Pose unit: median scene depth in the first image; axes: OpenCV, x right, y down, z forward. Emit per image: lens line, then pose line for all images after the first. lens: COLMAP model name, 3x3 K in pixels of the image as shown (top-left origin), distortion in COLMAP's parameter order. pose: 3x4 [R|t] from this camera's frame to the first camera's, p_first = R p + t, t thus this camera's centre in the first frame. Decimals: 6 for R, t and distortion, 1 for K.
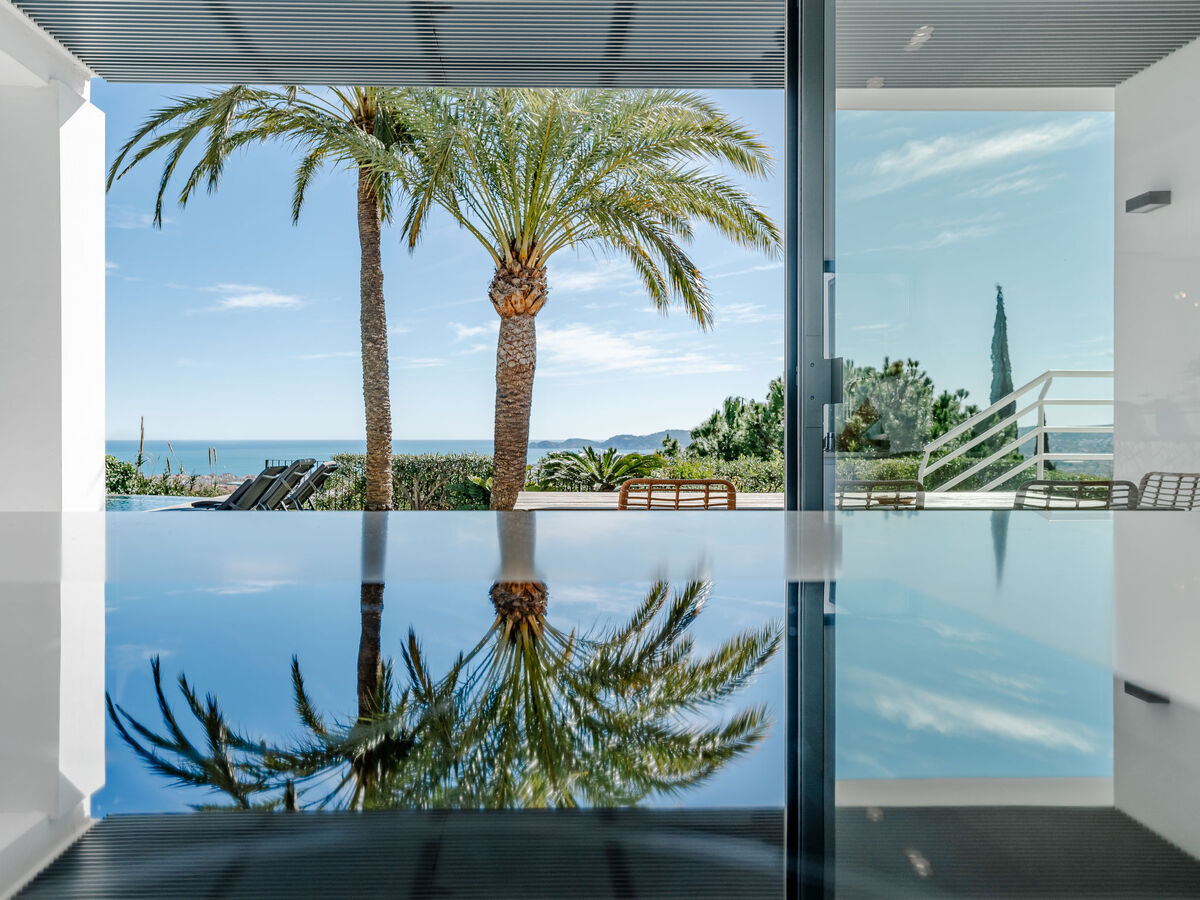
lens RADIAL K [[749.4, 0, 590.2], [0, 749.4, 457.4], [0, 0, 1]] dist [-0.005820, 0.005671]
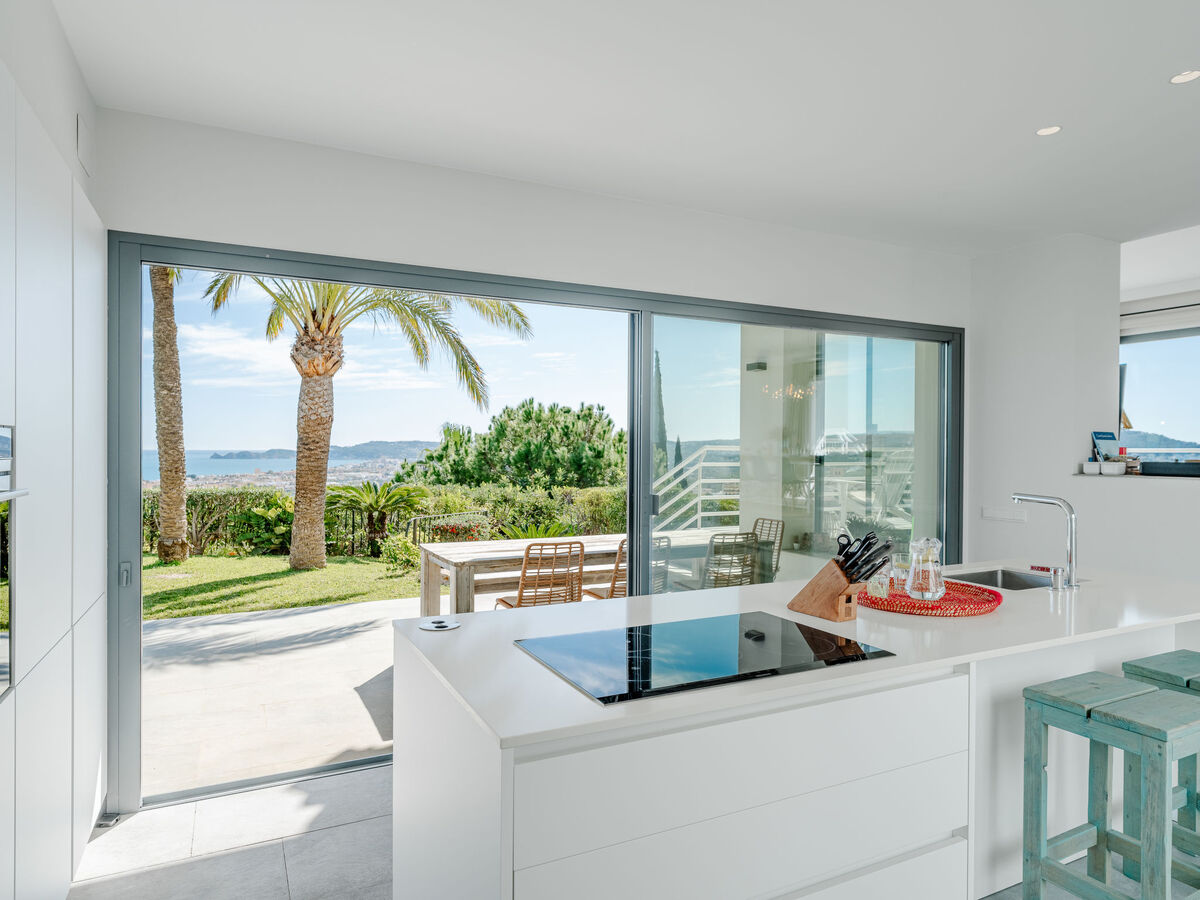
lens RADIAL K [[749.4, 0, 582.8], [0, 749.4, 449.8], [0, 0, 1]] dist [-0.005820, 0.005671]
pose [[0.905598, 0.001052, 0.424136, -0.158359], [-0.001117, 0.999999, -0.000094, -0.052145], [-0.424136, -0.000389, 0.905599, -0.181118]]
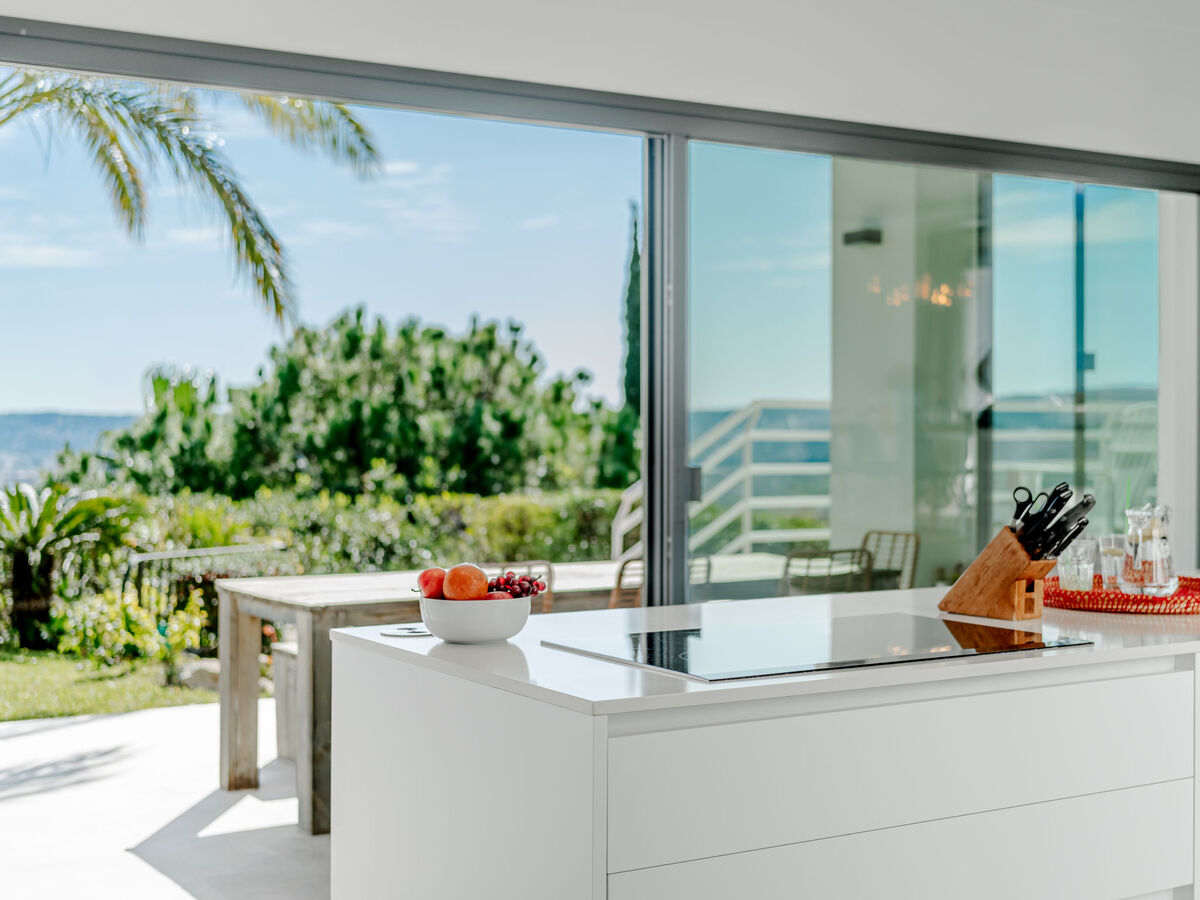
lens RADIAL K [[1805.7, 0, 600.4], [0, 1805.7, 438.9], [0, 0, 1]] dist [0.006876, 0.000000]
pose [[0.860243, -0.002398, 0.509878, -0.244480], [0.002848, 0.999996, -0.000102, -0.037261], [-0.509876, 0.001540, 0.860246, -0.273951]]
